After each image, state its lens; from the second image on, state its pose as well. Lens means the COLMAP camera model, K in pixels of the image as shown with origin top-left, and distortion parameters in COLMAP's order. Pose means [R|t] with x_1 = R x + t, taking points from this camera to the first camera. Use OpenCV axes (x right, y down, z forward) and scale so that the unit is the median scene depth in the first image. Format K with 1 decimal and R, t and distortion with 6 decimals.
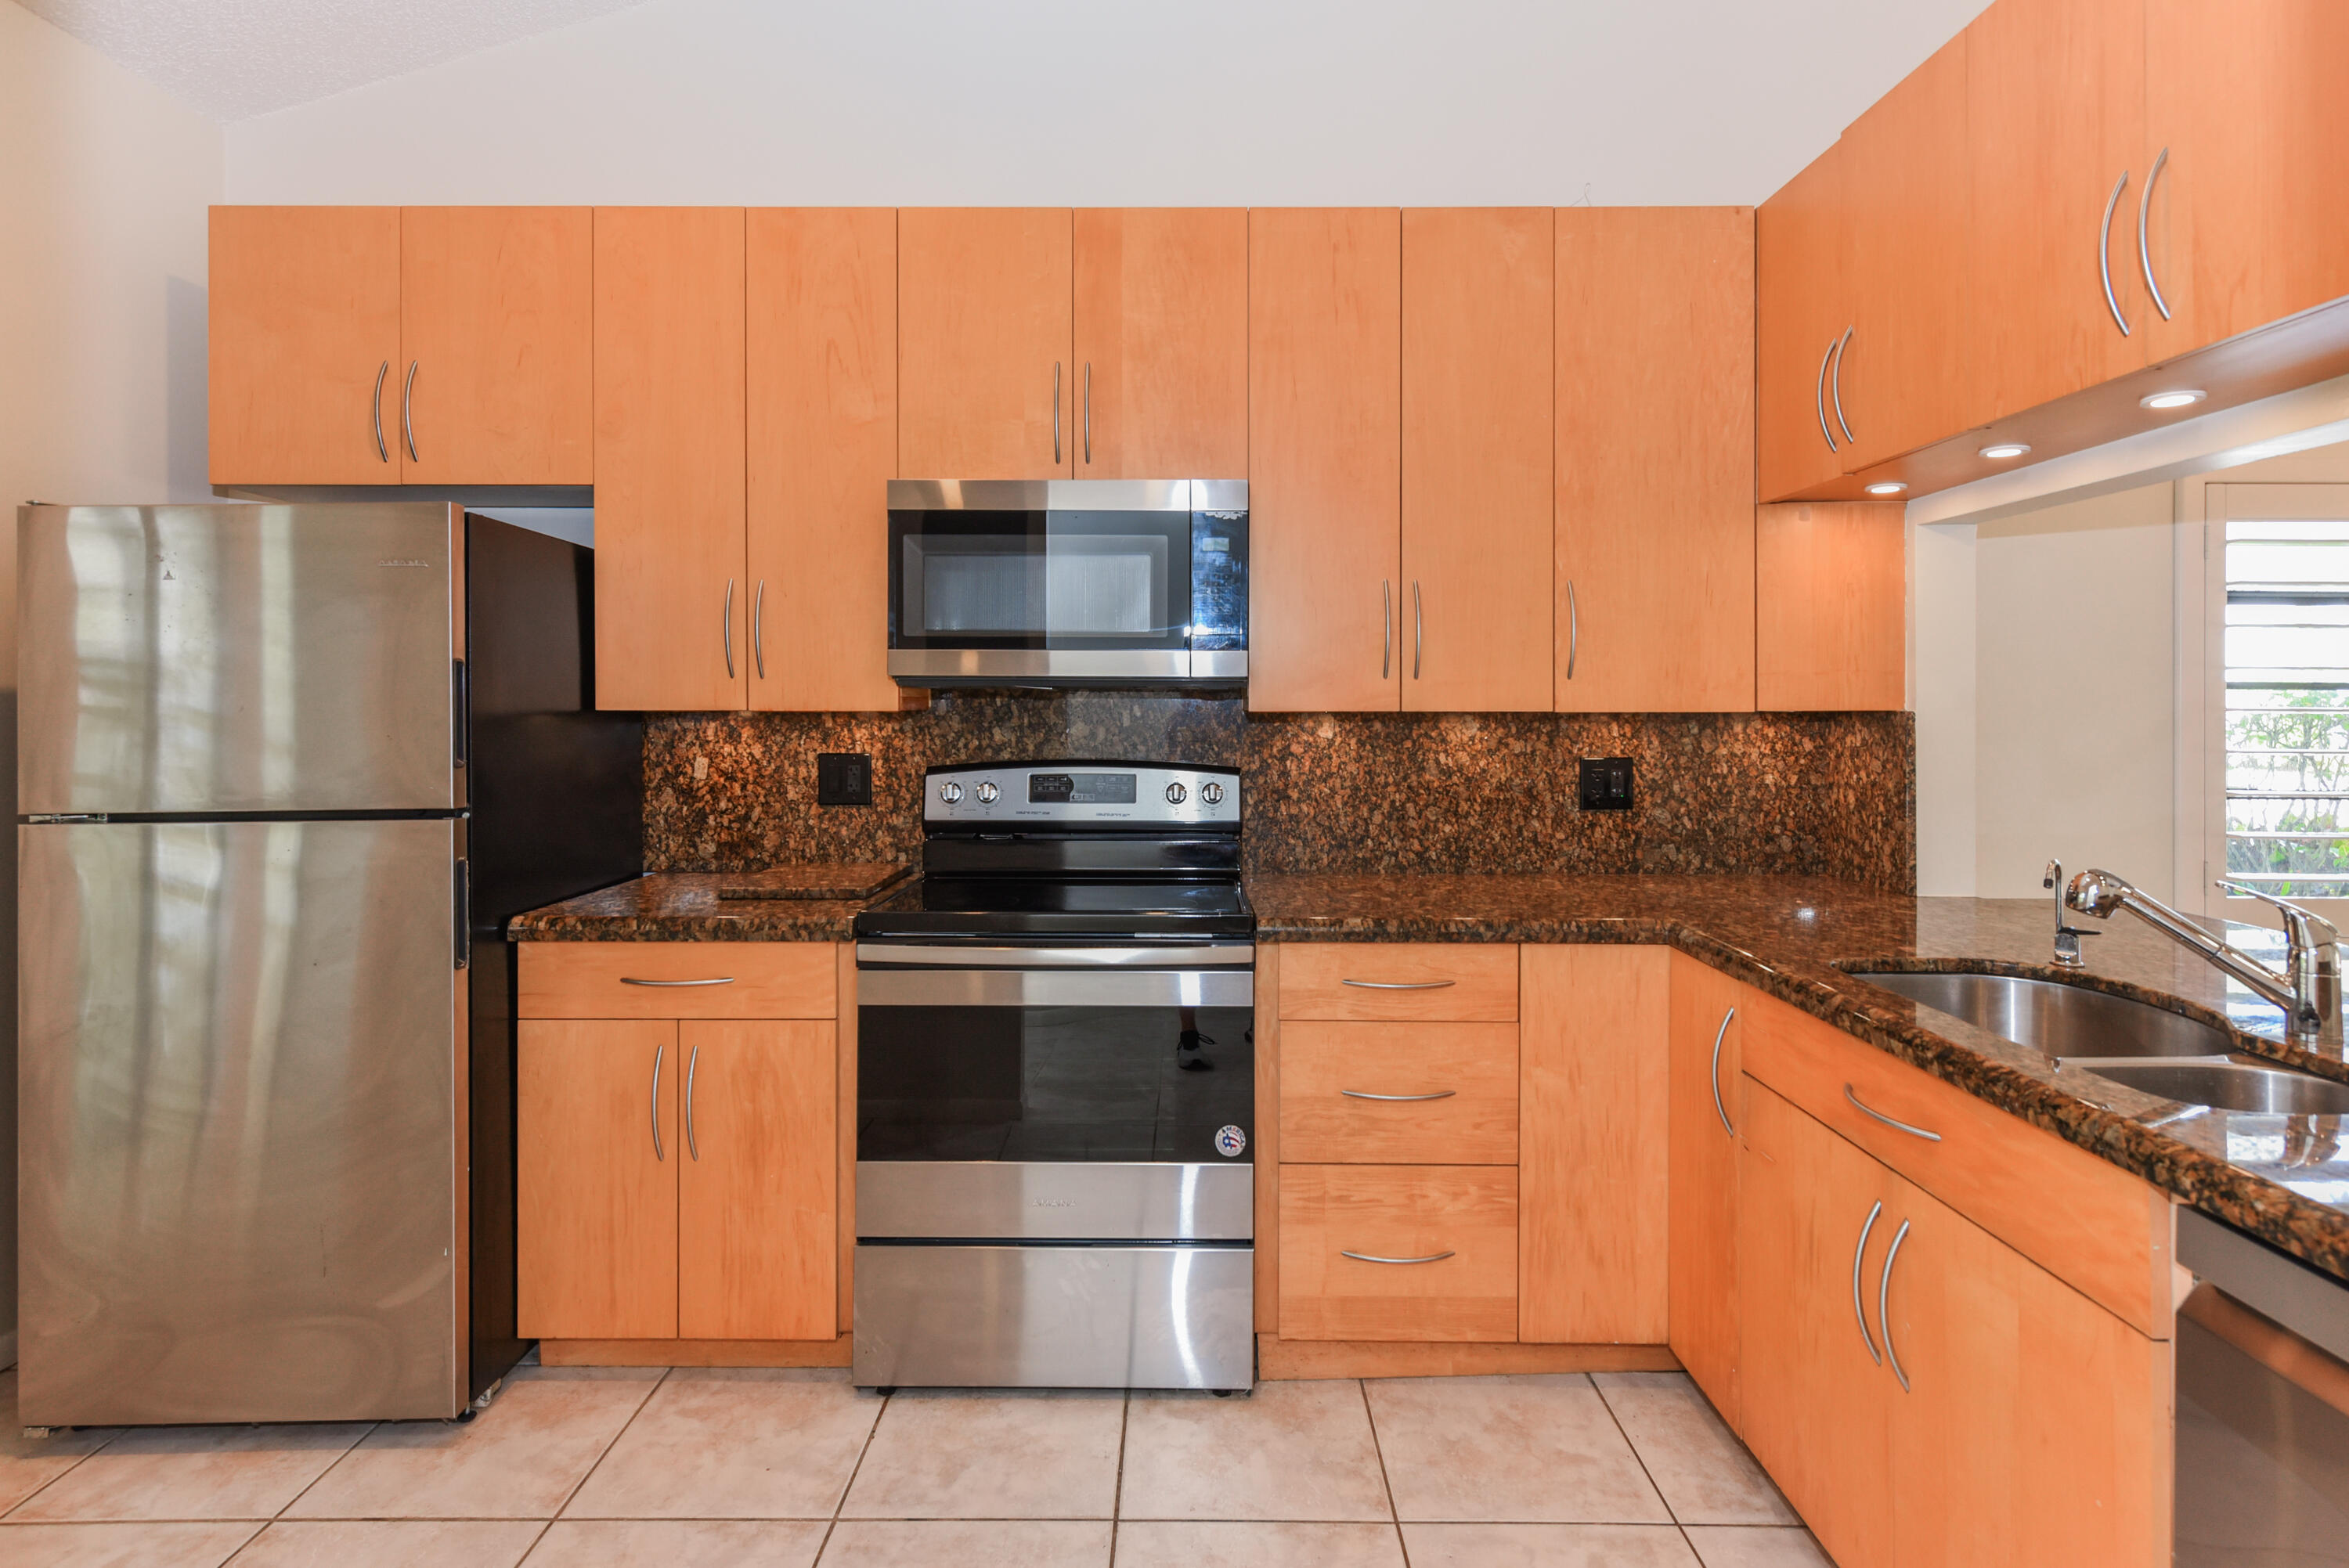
lens RADIAL K [[1193.7, 0, 1165.7], [0, 1193.7, 713.5], [0, 0, 1]] dist [0.005412, -0.002366]
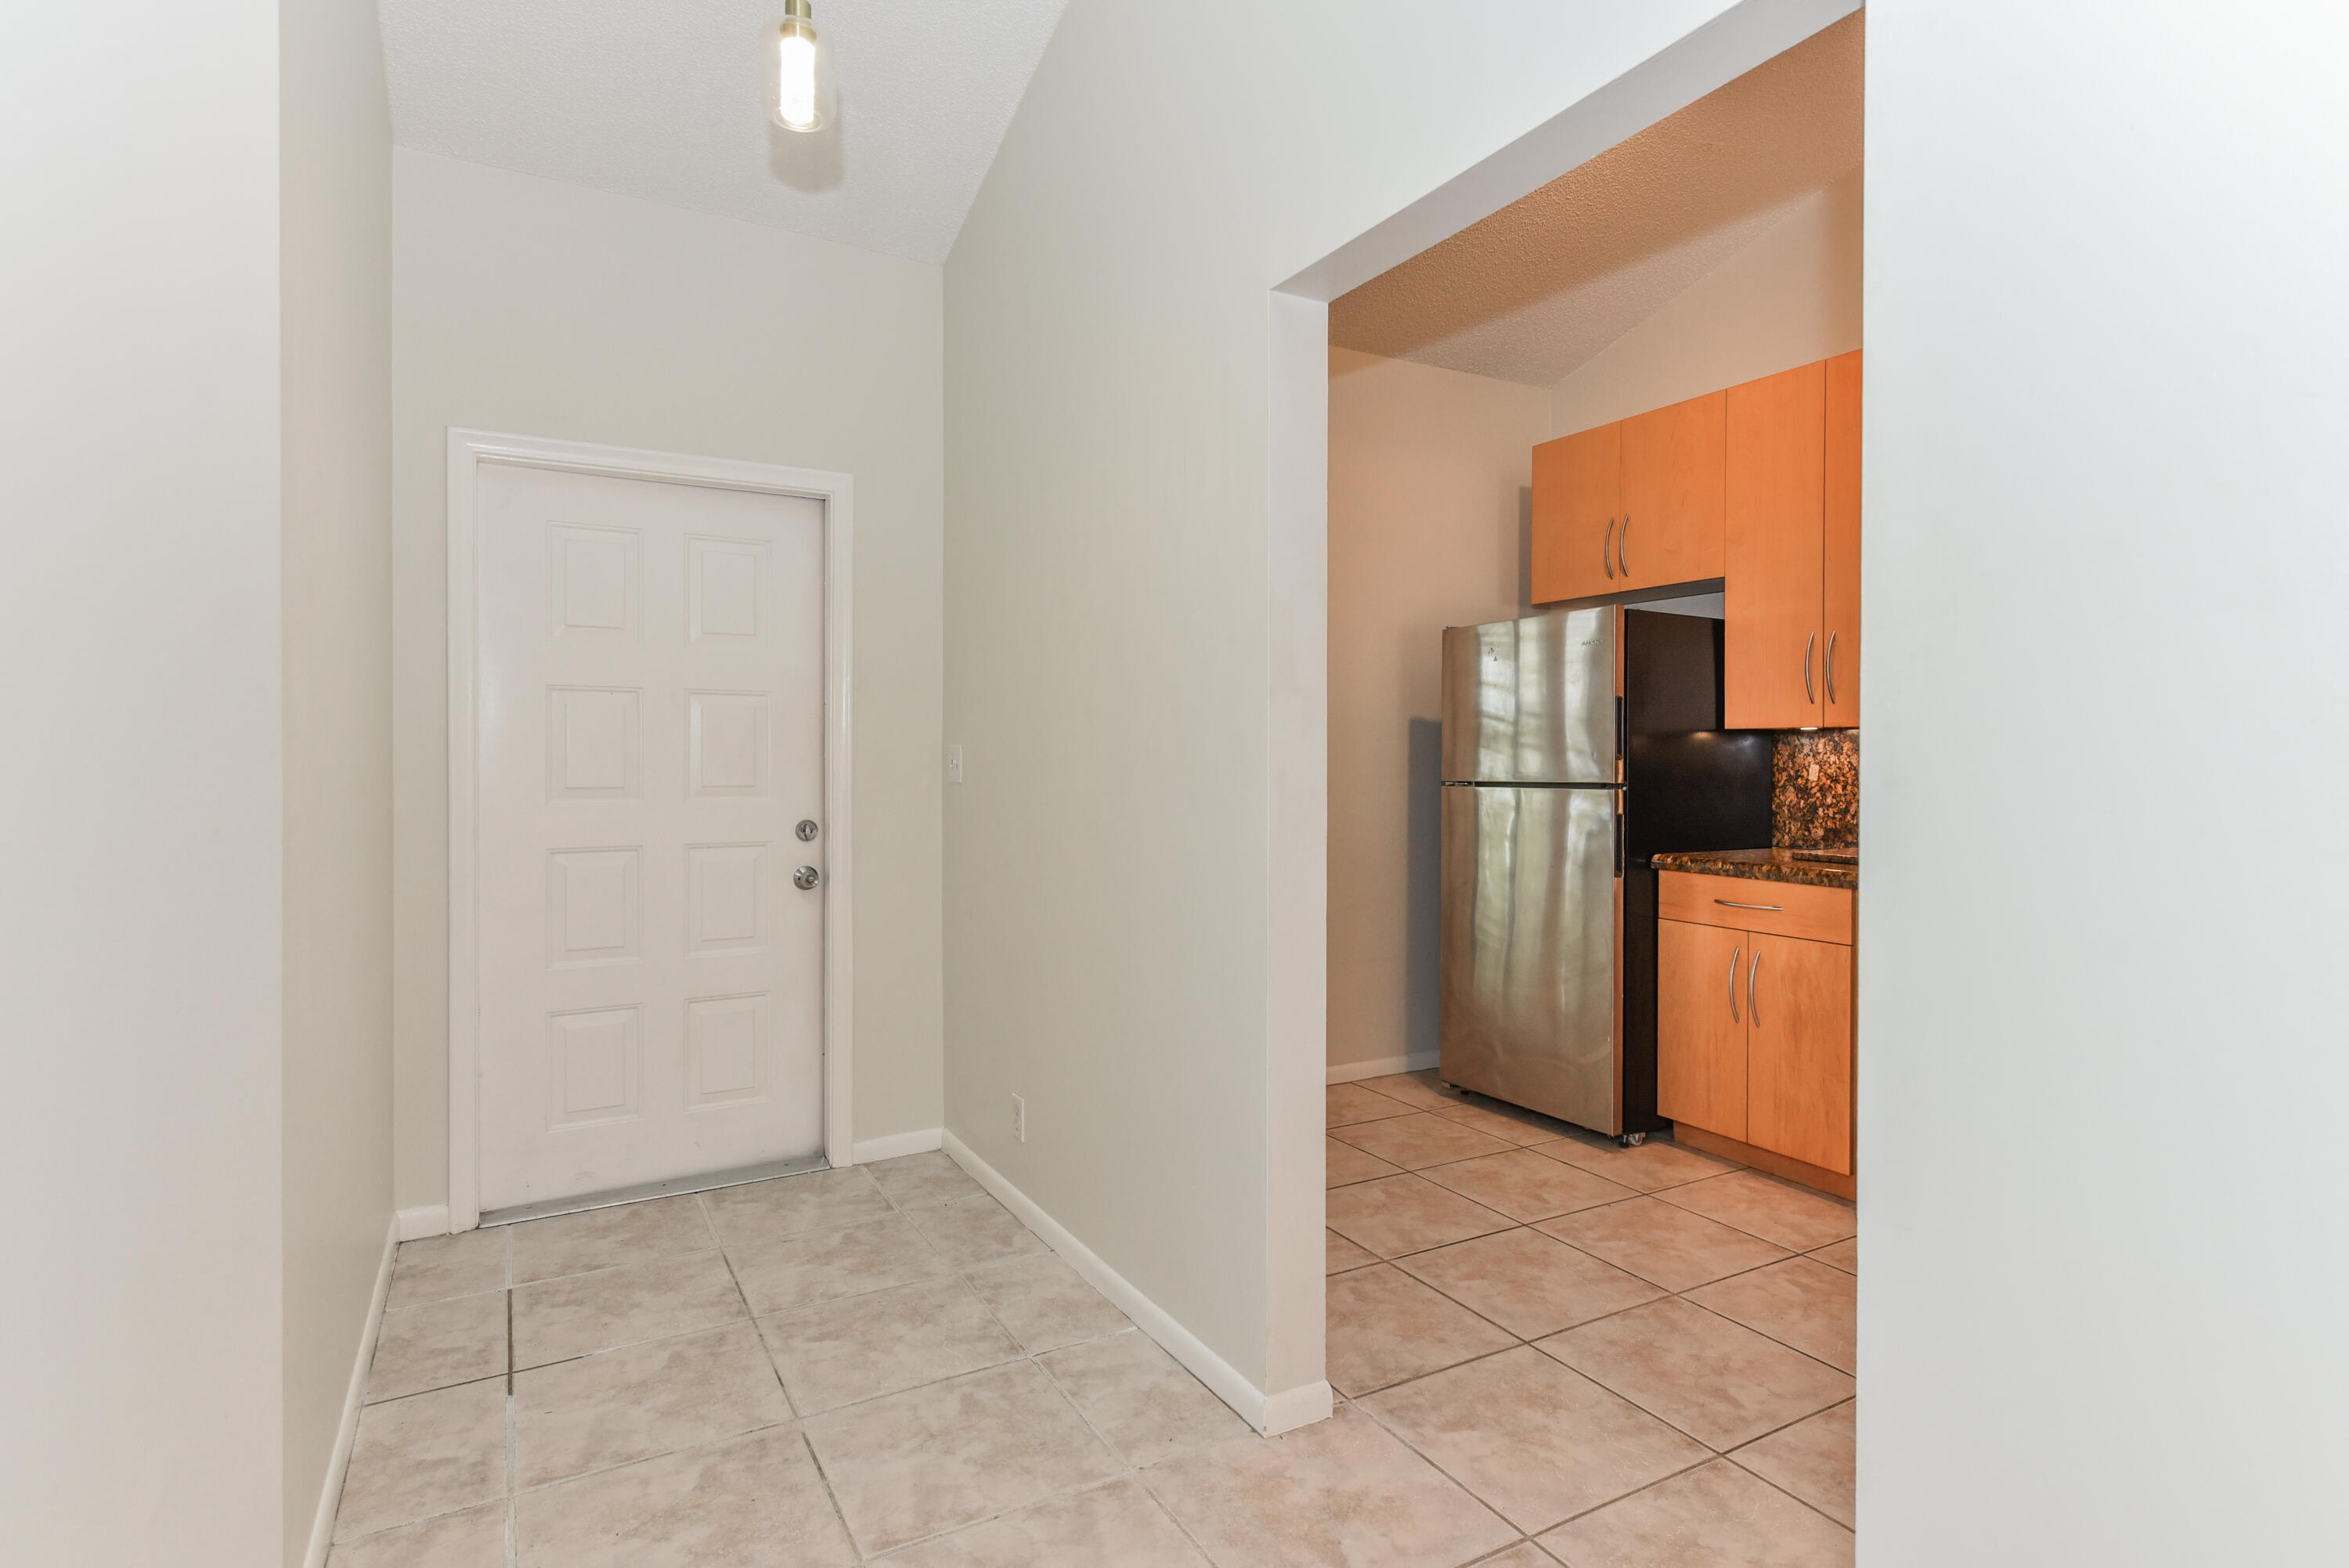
lens RADIAL K [[1193.7, 0, 1190.2], [0, 1193.7, 769.6], [0, 0, 1]] dist [0.005412, -0.002366]
pose [[0.506790, 0.014581, -0.861946, 0.434085], [-0.006337, 0.999893, 0.013189, 0.030166], [0.862046, -0.001222, 0.506828, -0.301833]]
